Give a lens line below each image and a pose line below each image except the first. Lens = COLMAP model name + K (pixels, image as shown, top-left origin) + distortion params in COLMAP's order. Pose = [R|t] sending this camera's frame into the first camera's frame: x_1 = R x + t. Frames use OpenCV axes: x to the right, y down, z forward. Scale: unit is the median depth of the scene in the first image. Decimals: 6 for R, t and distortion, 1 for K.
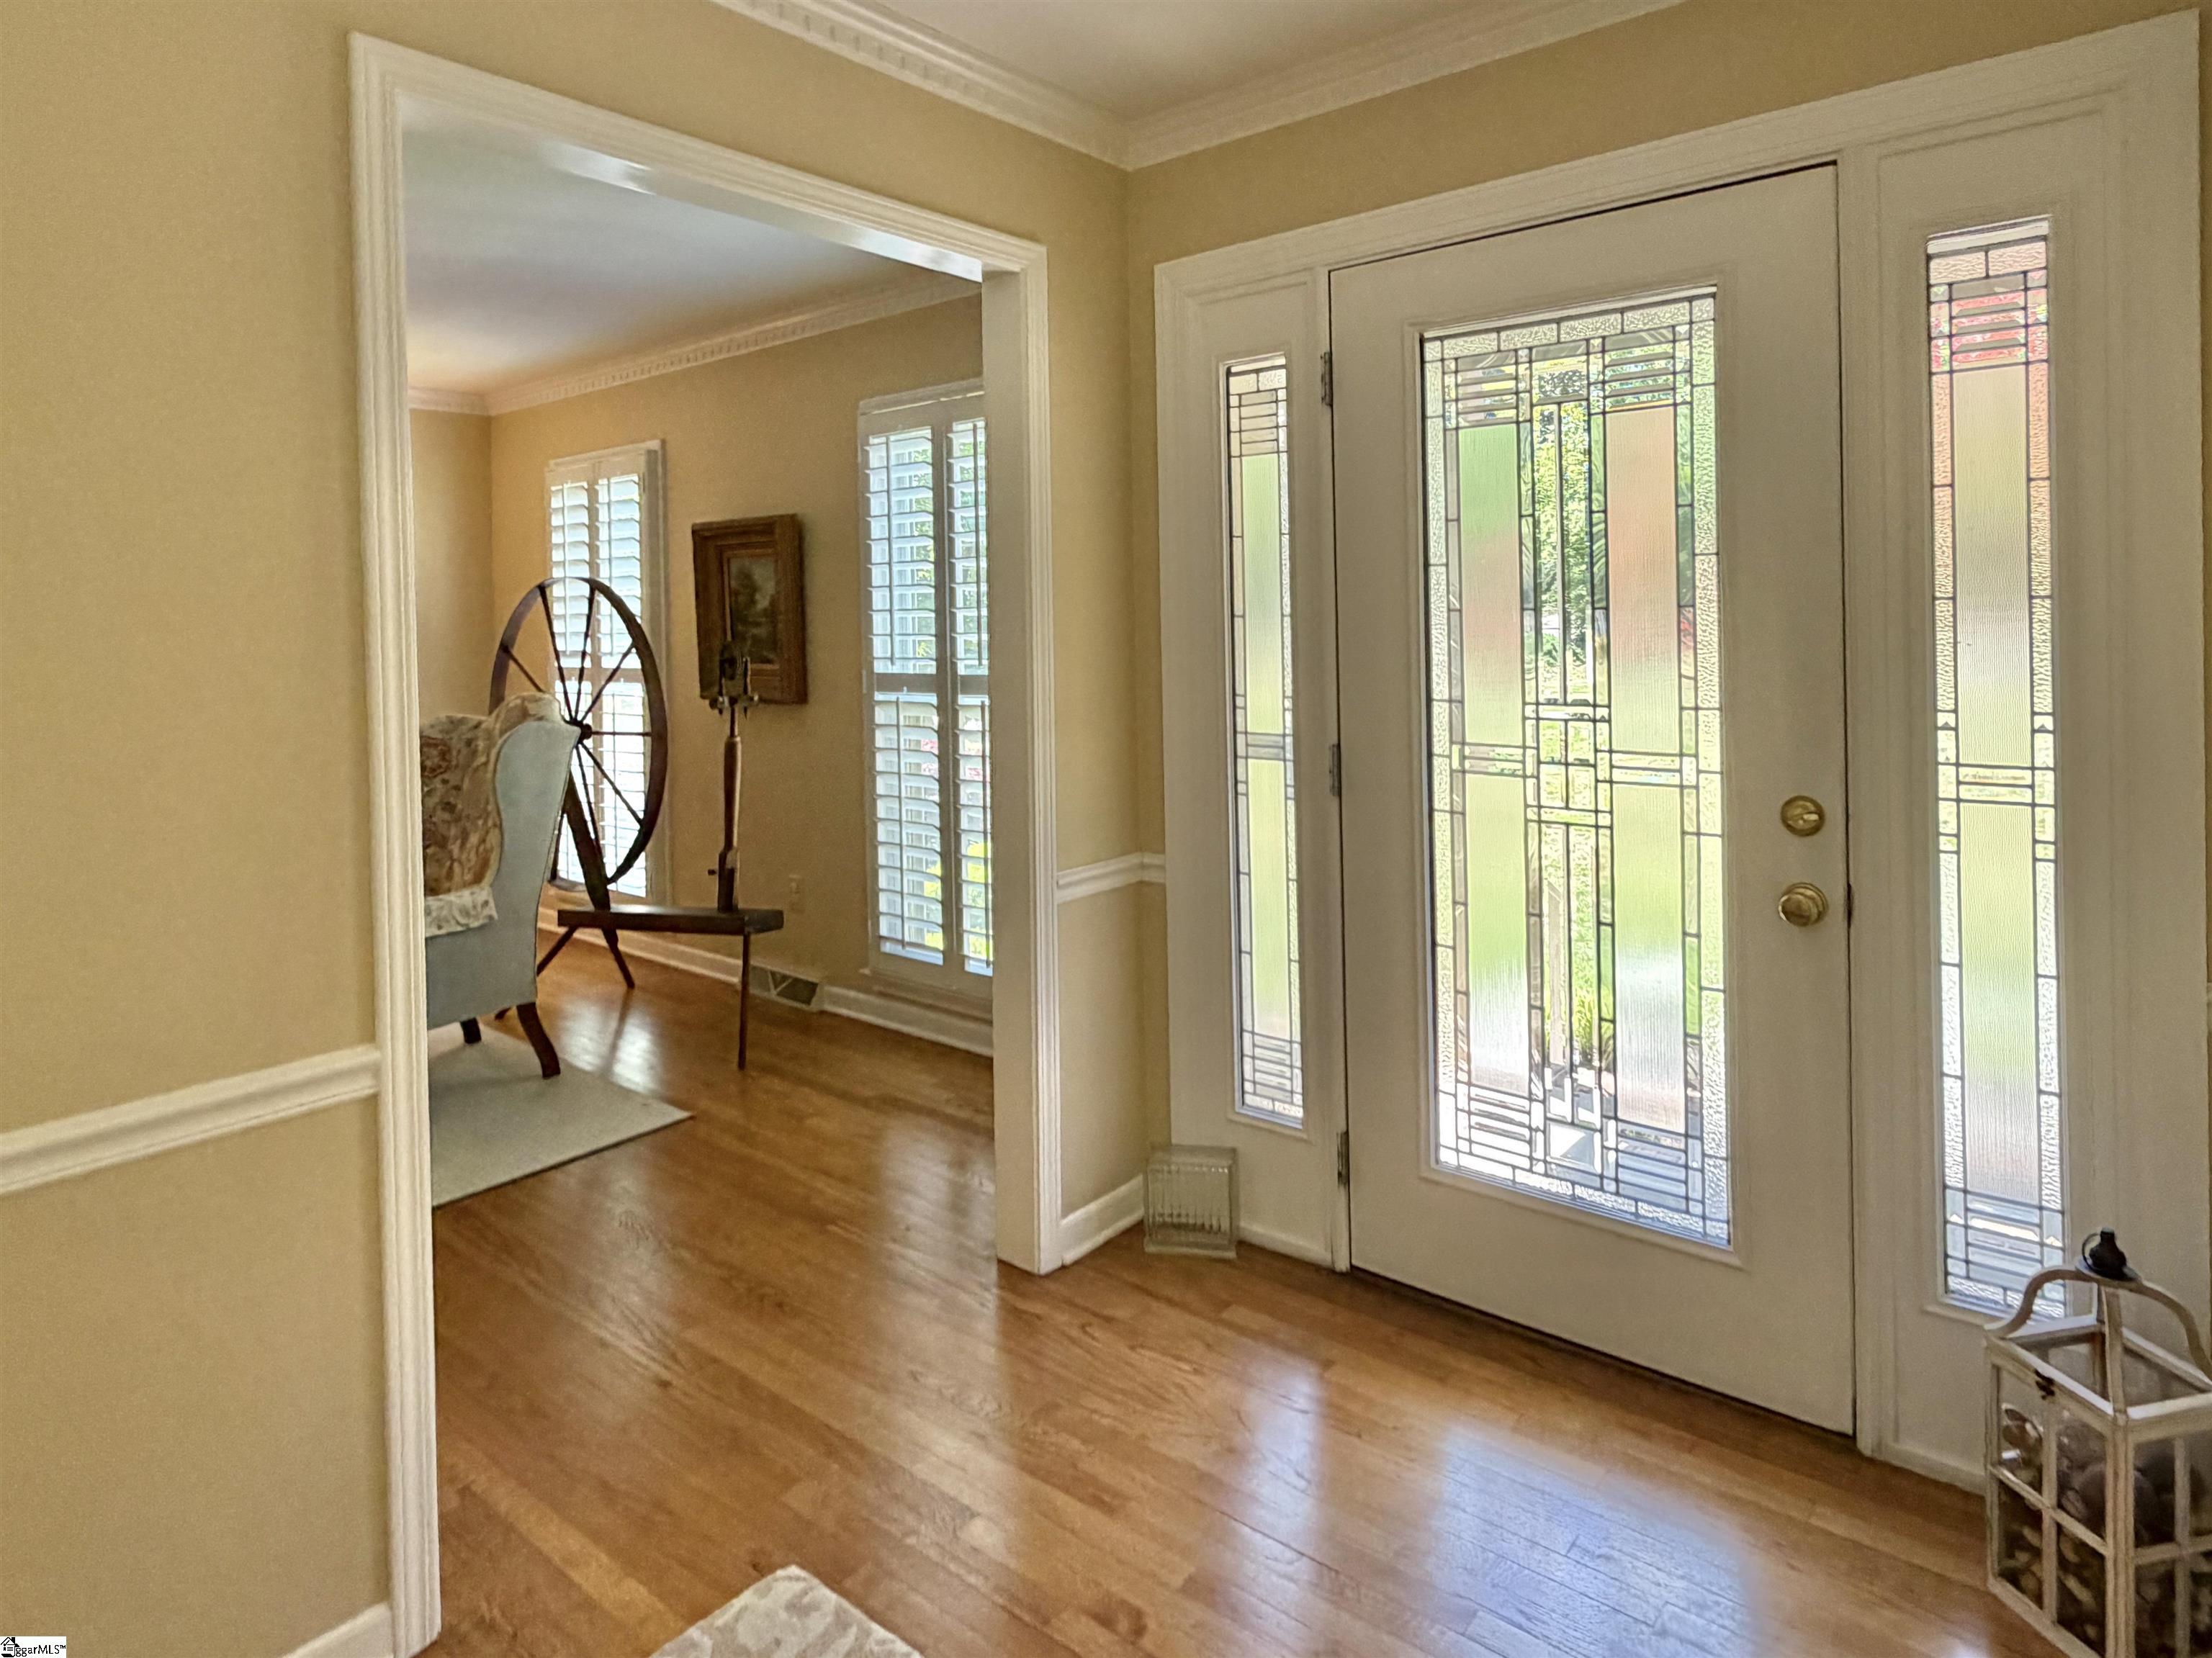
lens RADIAL K [[1286.1, 0, 1136.4], [0, 1286.1, 754.6], [0, 0, 1]] dist [-0.000813, -0.000450]
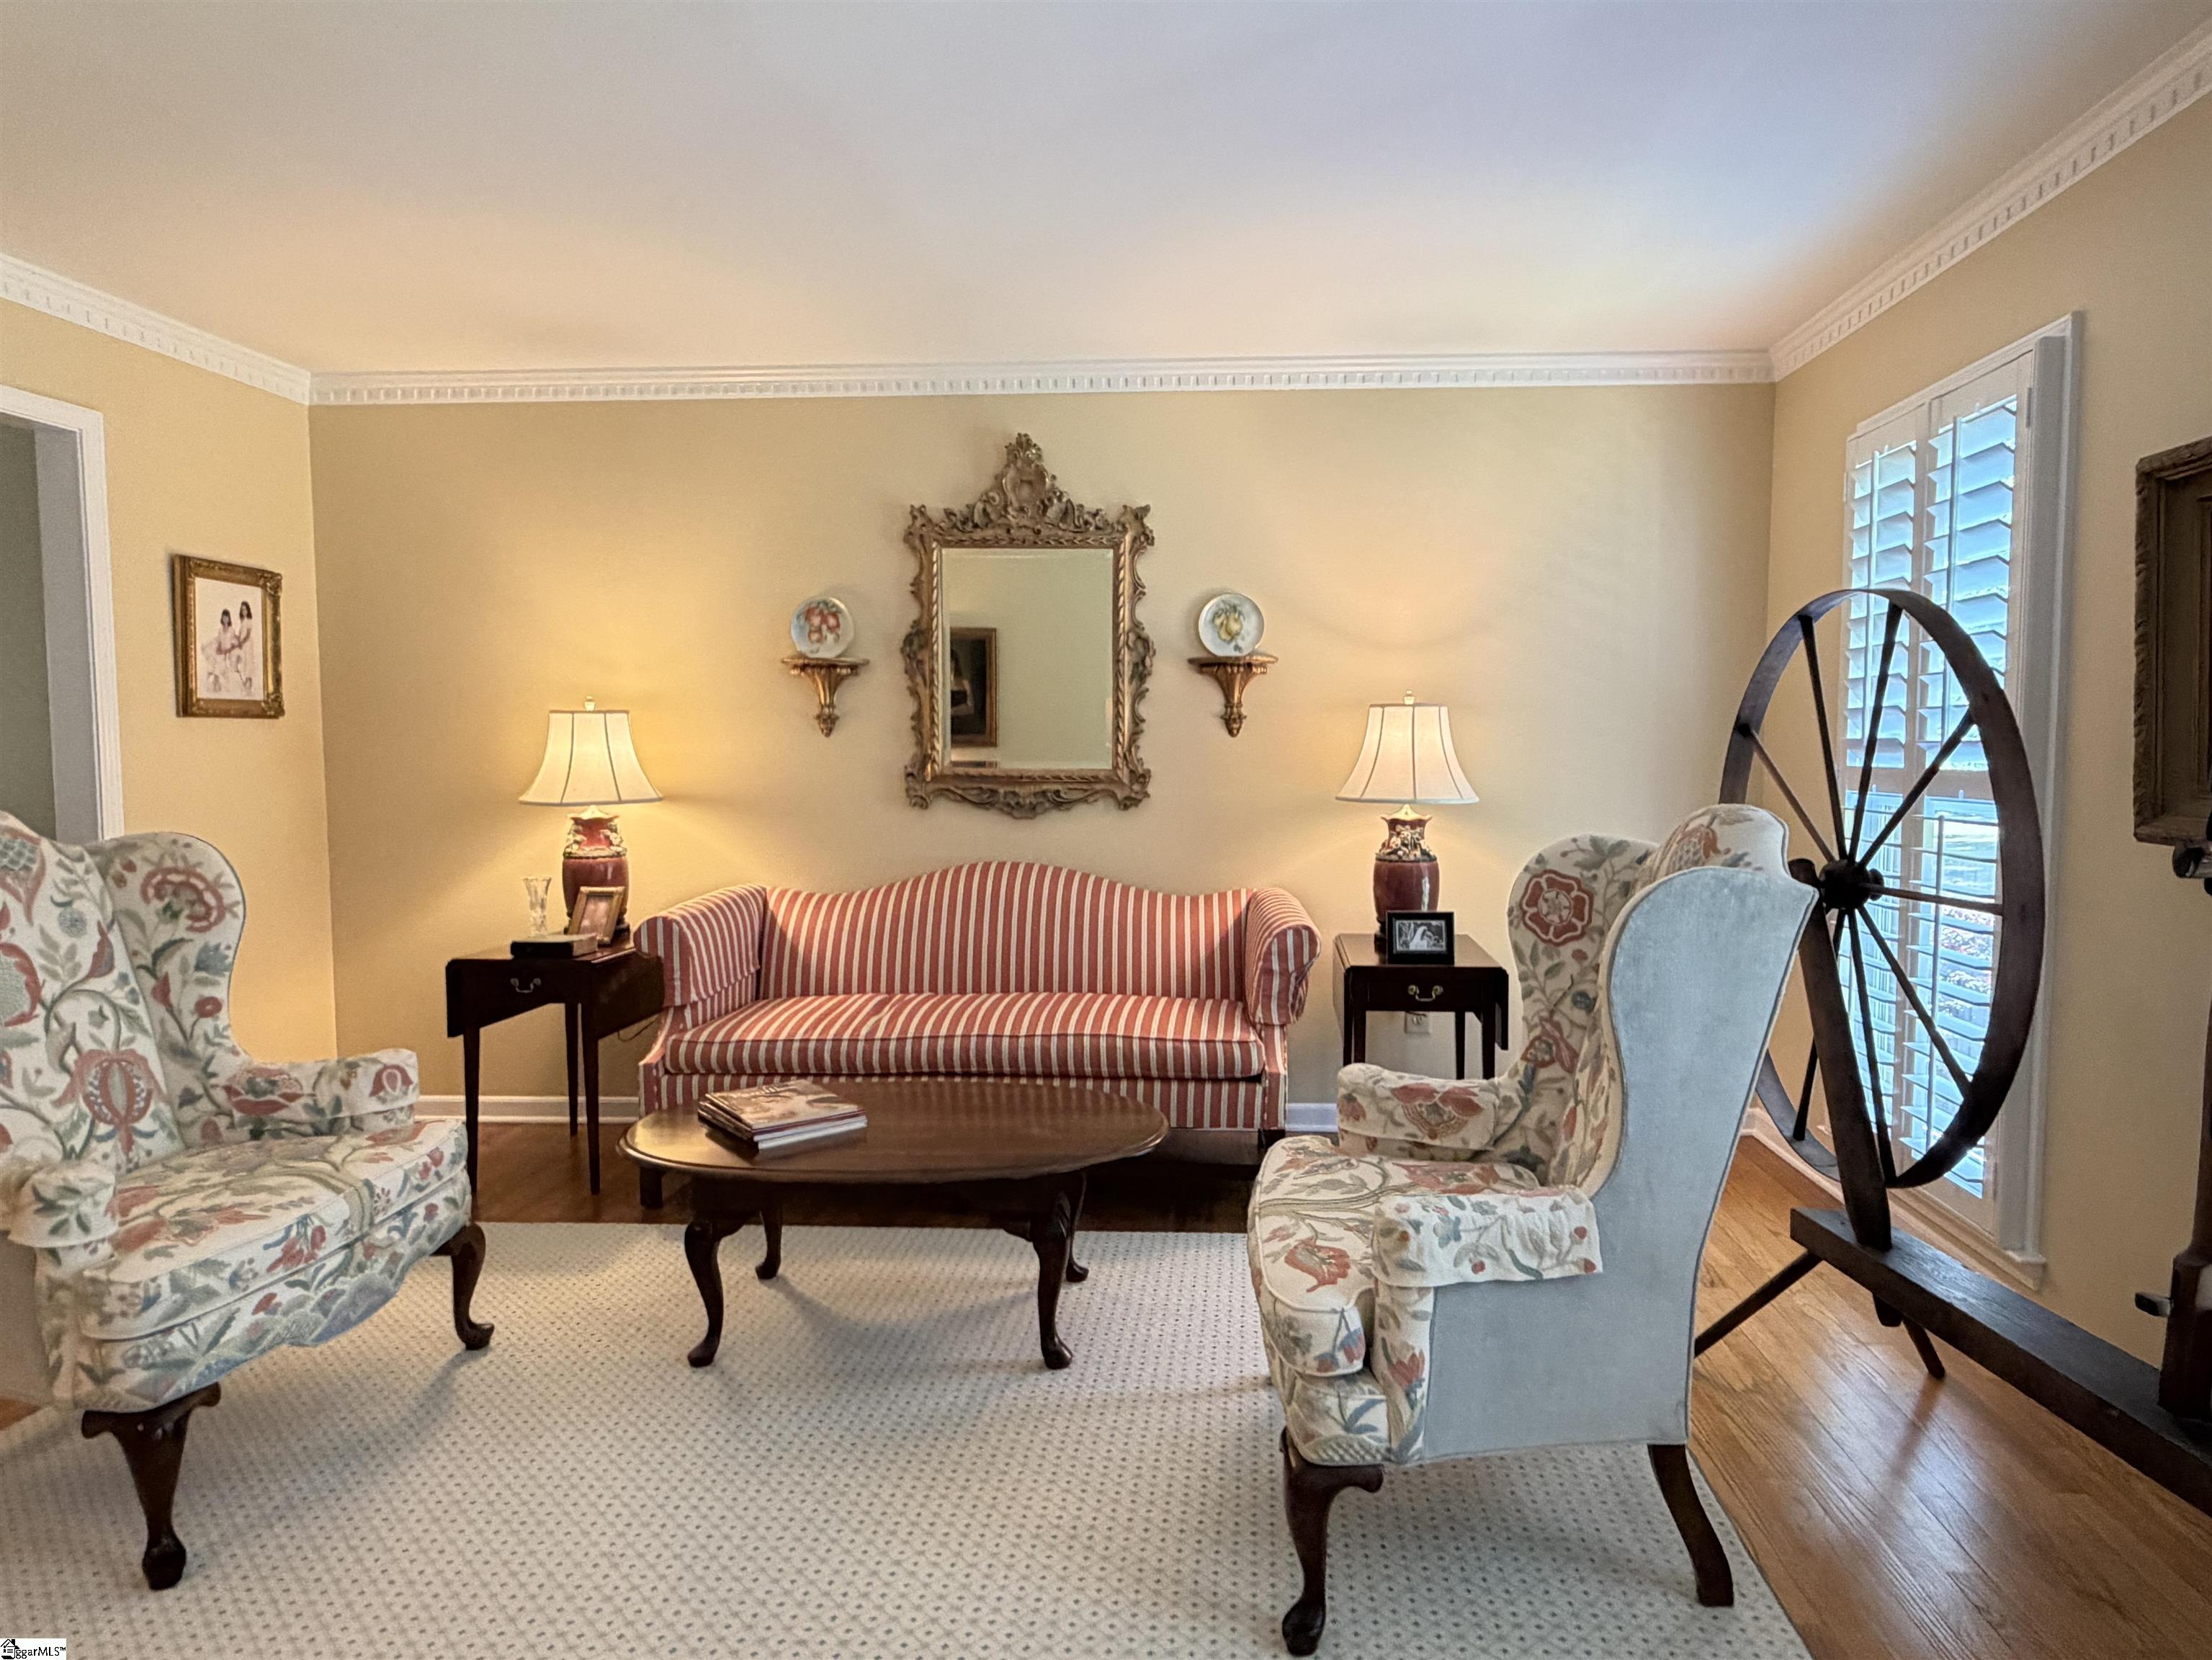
lens RADIAL K [[1286.4, 0, 1136.4], [0, 1286.4, 755.5], [0, 0, 1]] dist [-0.000813, -0.000450]
pose [[0.558625, 0.024858, -0.829048, -0.170835], [-0.097575, 0.994580, -0.035926, -0.023989], [0.823661, 0.100963, 0.558022, 0.482435]]
